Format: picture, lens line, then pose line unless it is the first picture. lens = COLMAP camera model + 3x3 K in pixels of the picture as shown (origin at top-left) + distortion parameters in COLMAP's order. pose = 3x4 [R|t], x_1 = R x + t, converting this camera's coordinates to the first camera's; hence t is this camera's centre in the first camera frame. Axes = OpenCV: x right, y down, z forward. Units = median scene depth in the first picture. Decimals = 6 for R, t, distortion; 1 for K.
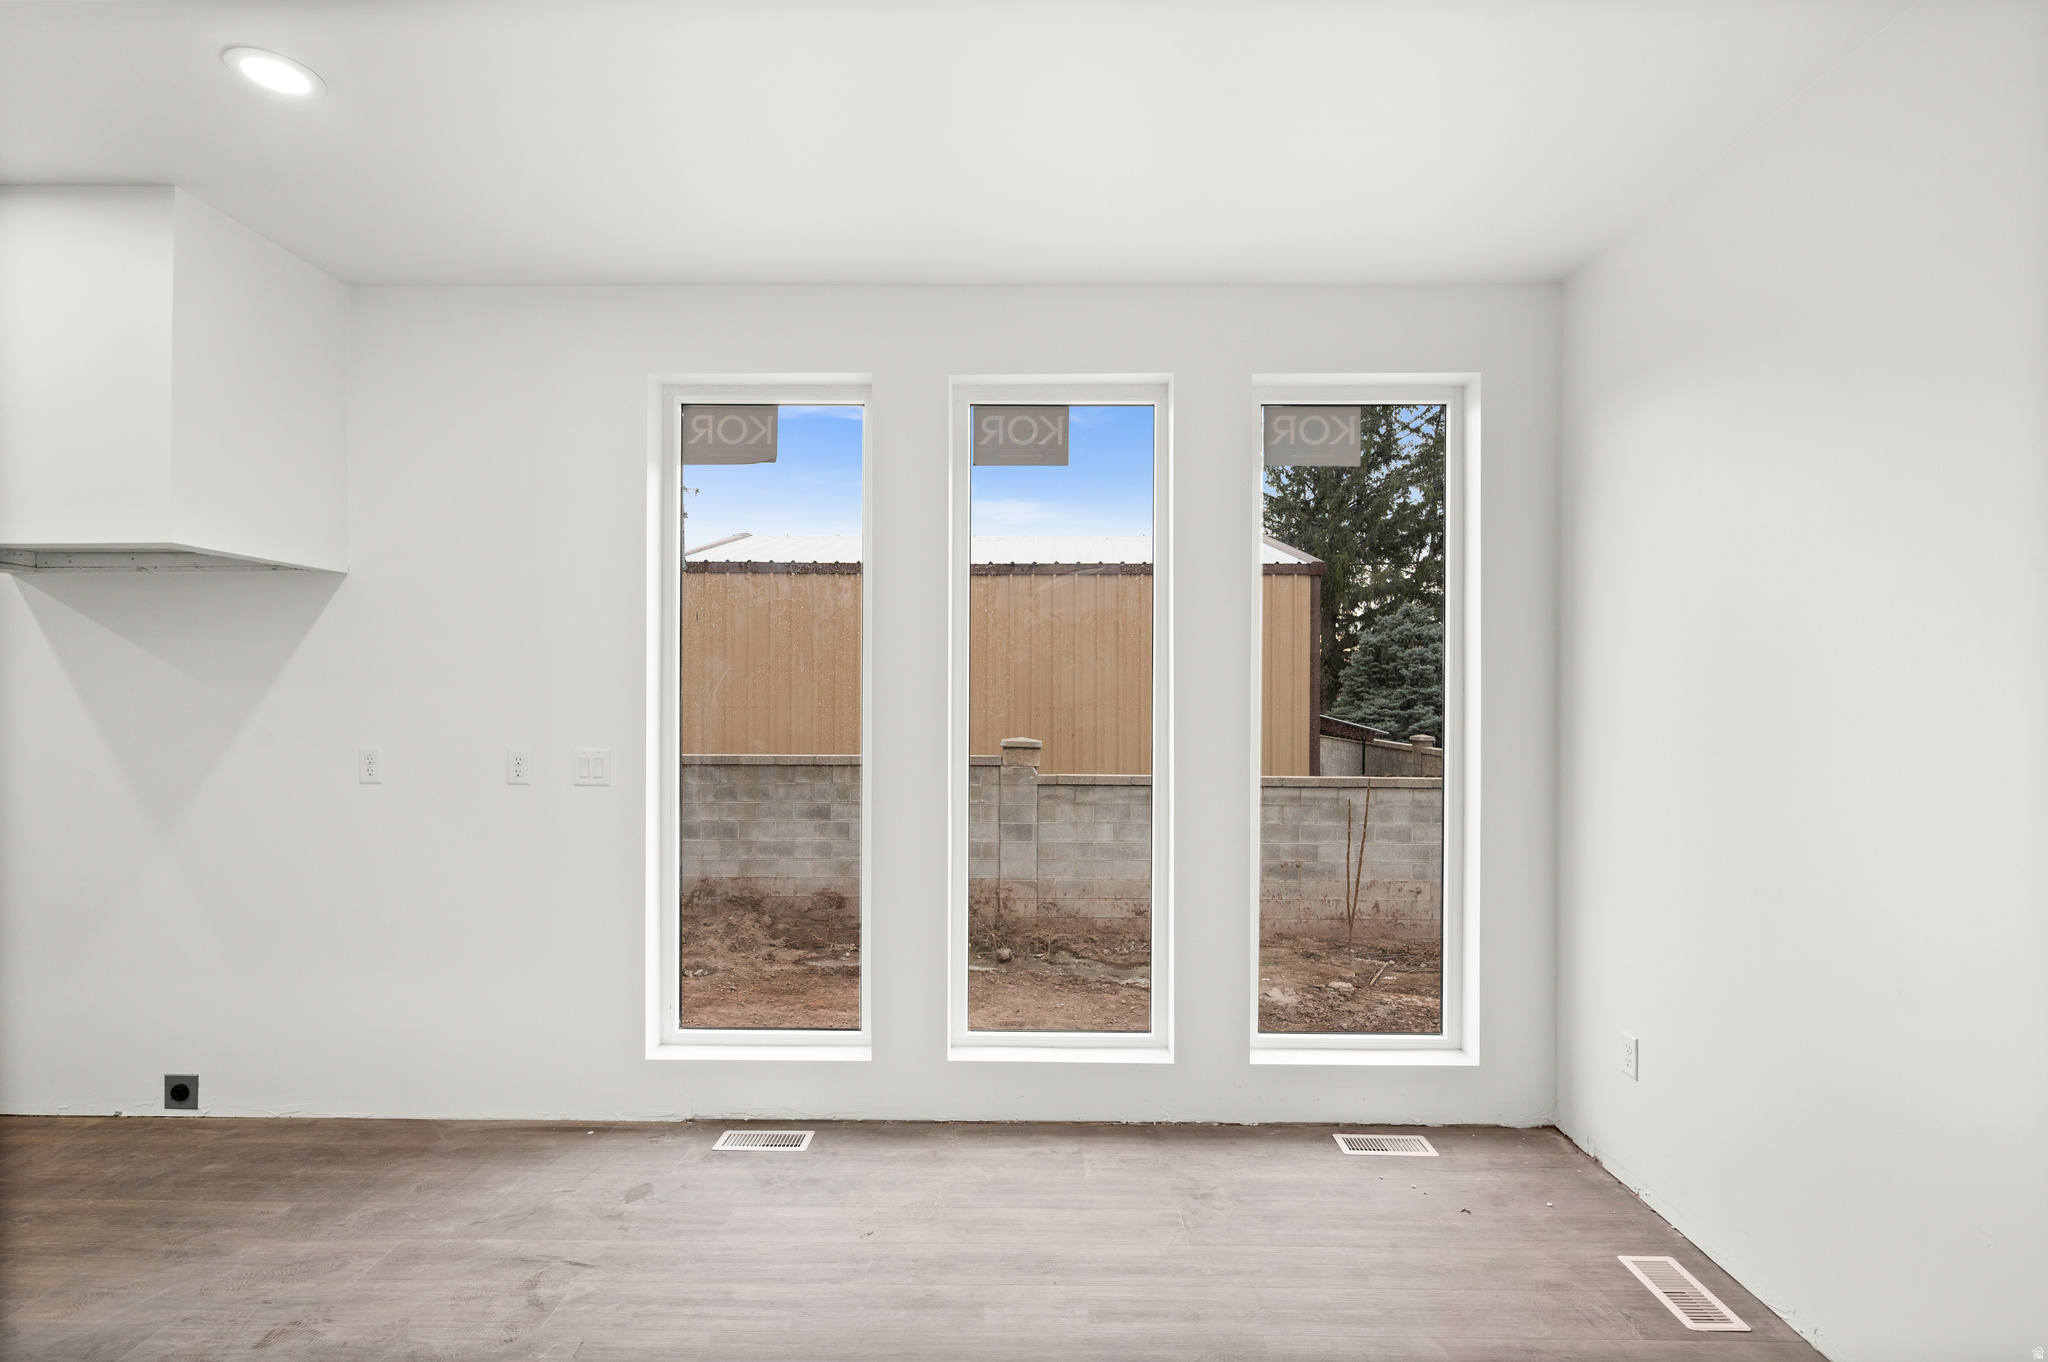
lens RADIAL K [[996.0, 0, 1027.3], [0, 996.0, 686.2], [0, 0, 1]] dist [0.000528, 0.000516]
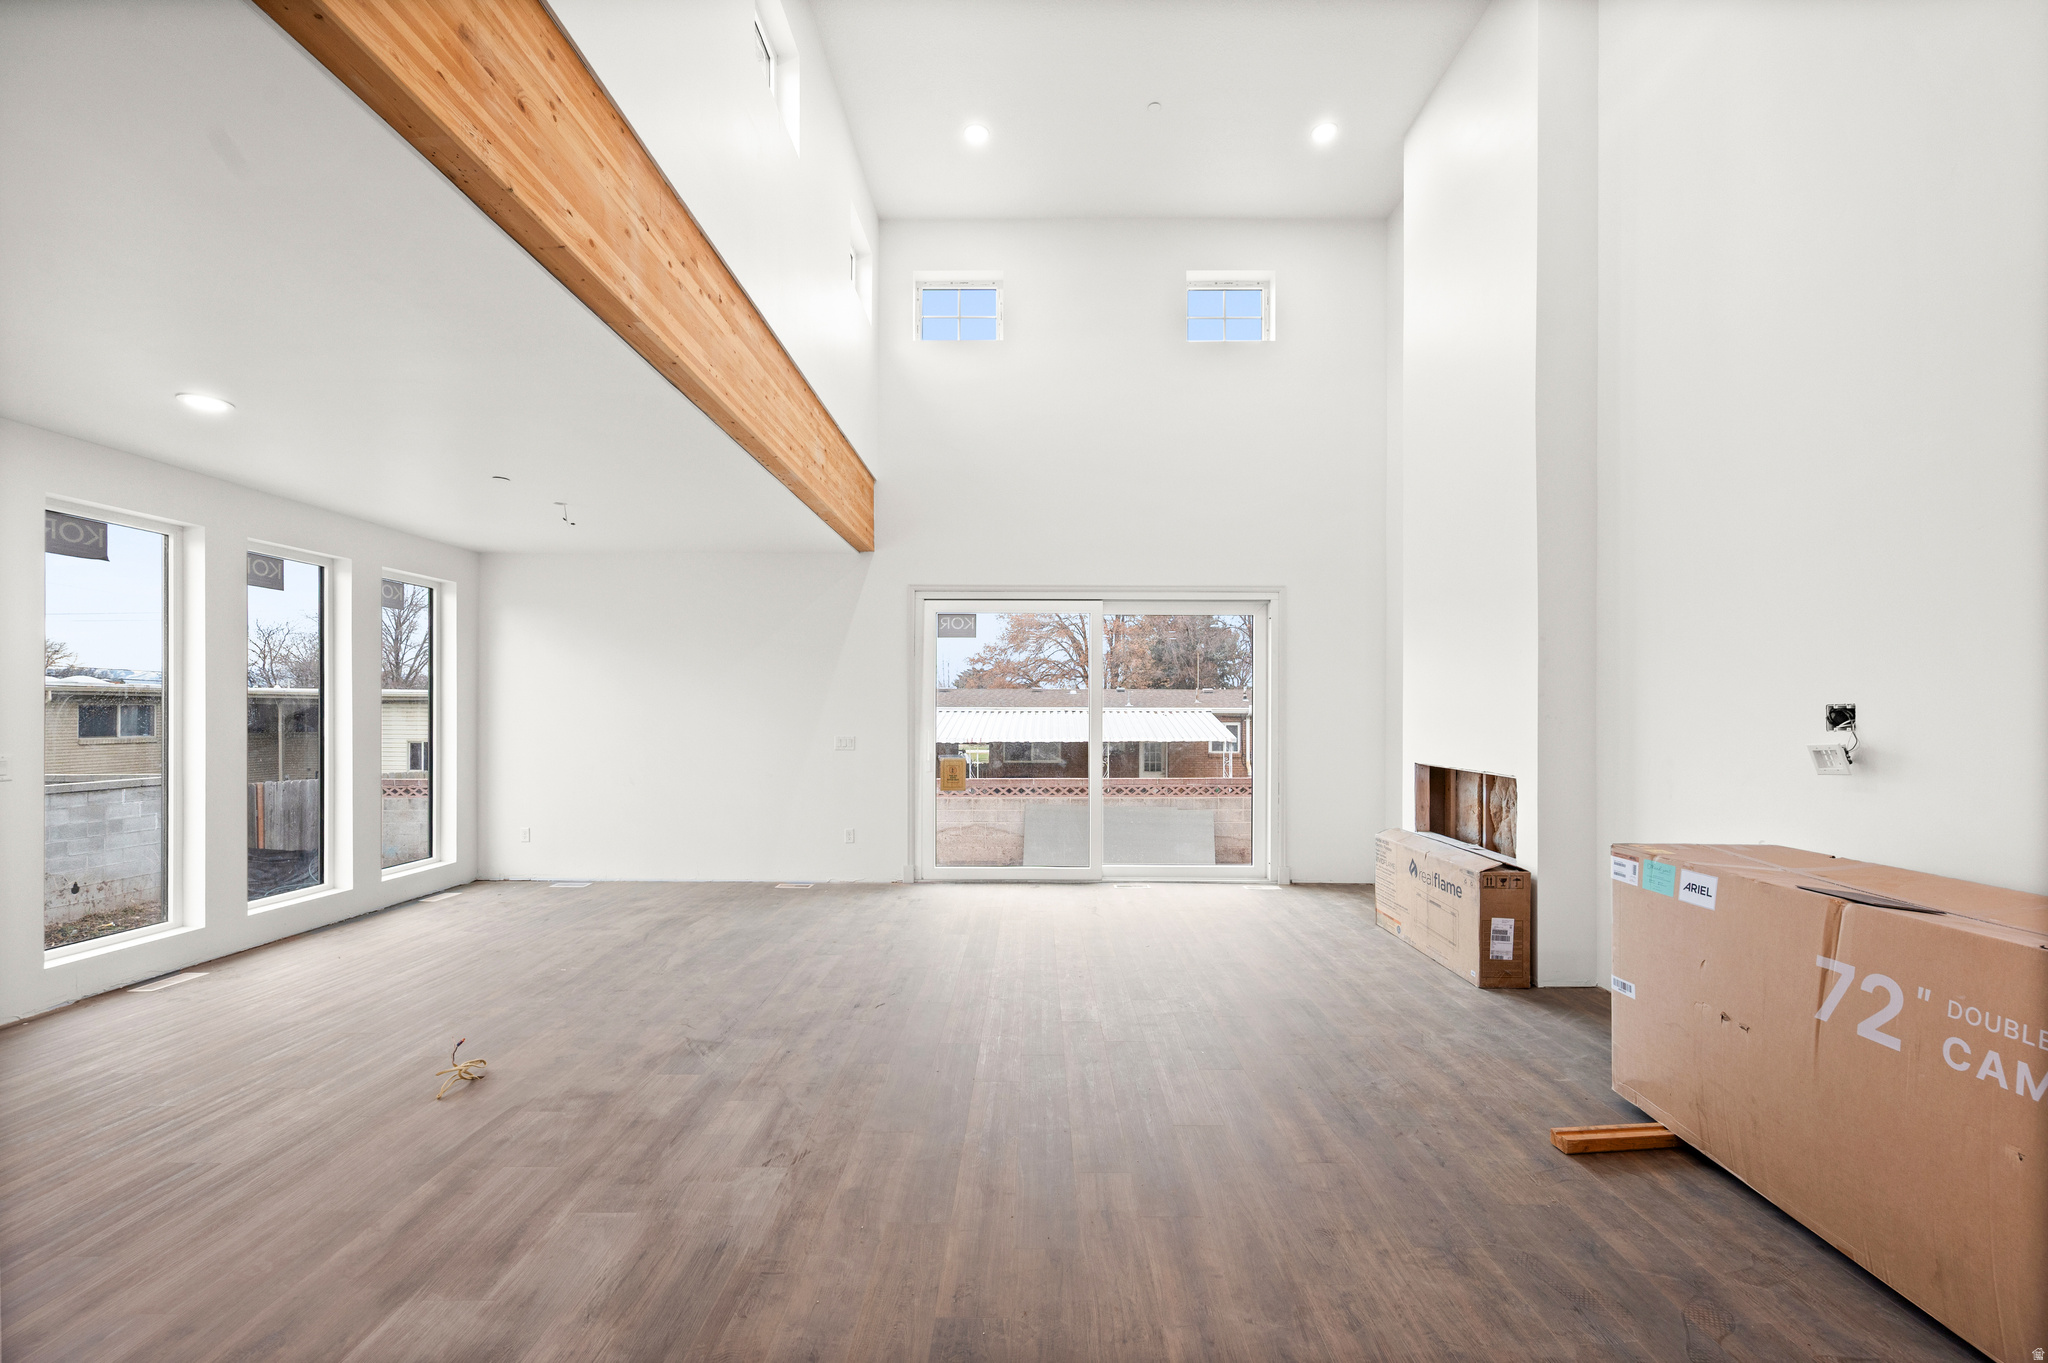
lens RADIAL K [[819.7, 0, 1030.0], [0, 819.7, 711.0], [0, 0, 1]] dist [-0.001271, 0.000959]
pose [[-0.004708, -0.002146, 0.999987, -1.553951], [-0.007085, 0.999973, 0.002113, -0.009899], [-0.999964, -0.007075, -0.004723, -0.410101]]
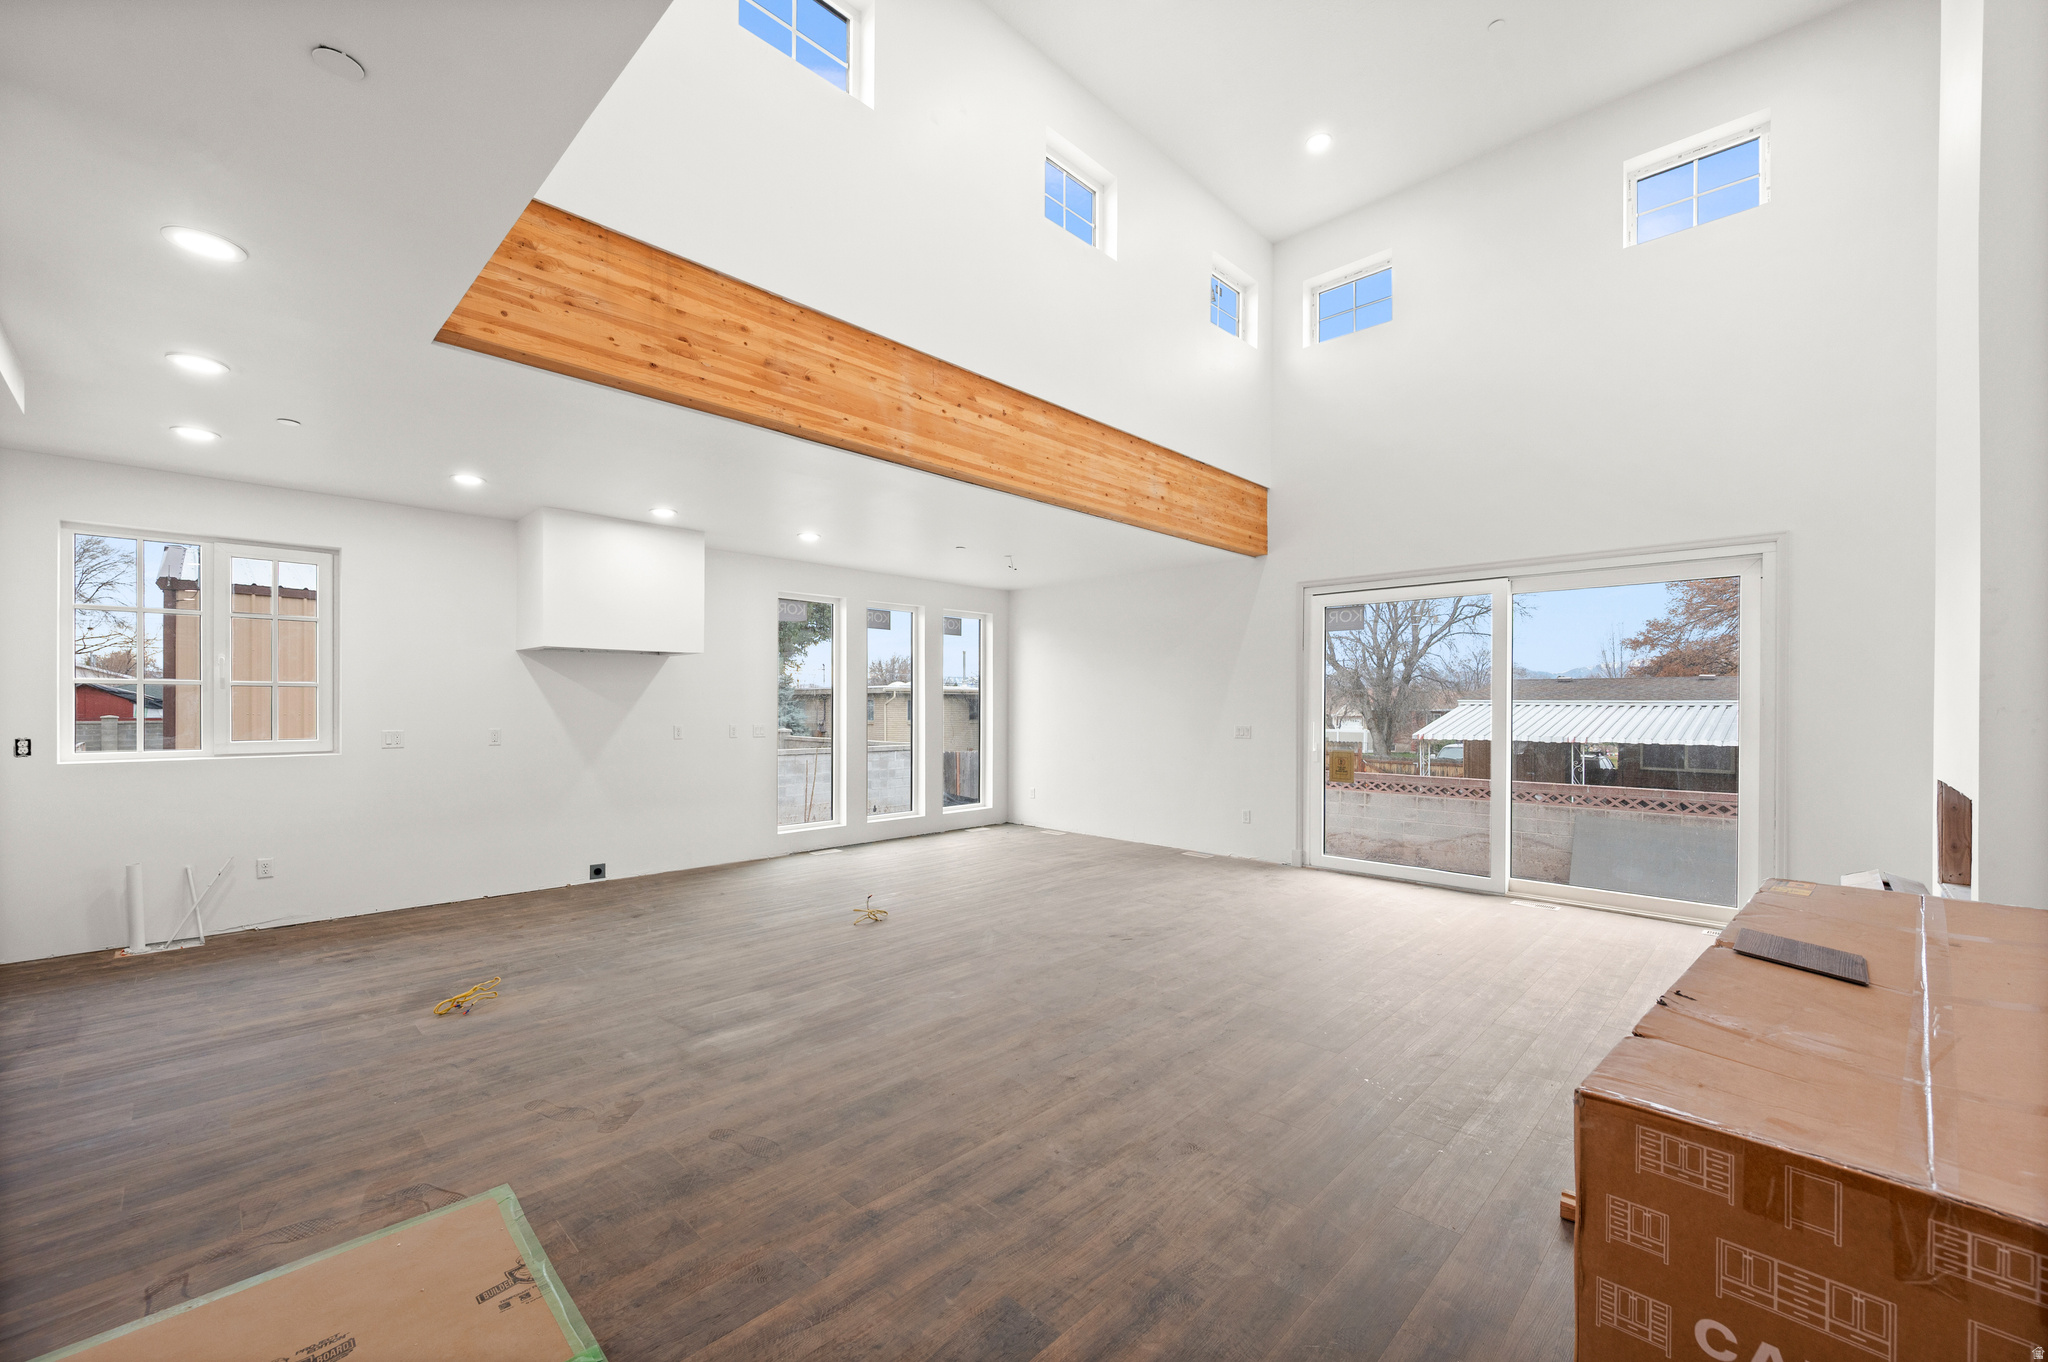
lens RADIAL K [[819.7, 0, 1023.7], [0, 819.7, 706.8], [0, 0, 1]] dist [-0.001271, 0.000959]
pose [[0.690278, -0.003007, 0.723538, -1.561586], [-0.005494, 0.999941, 0.009397, -0.010394], [-0.723523, -0.010461, 0.690221, -1.084971]]
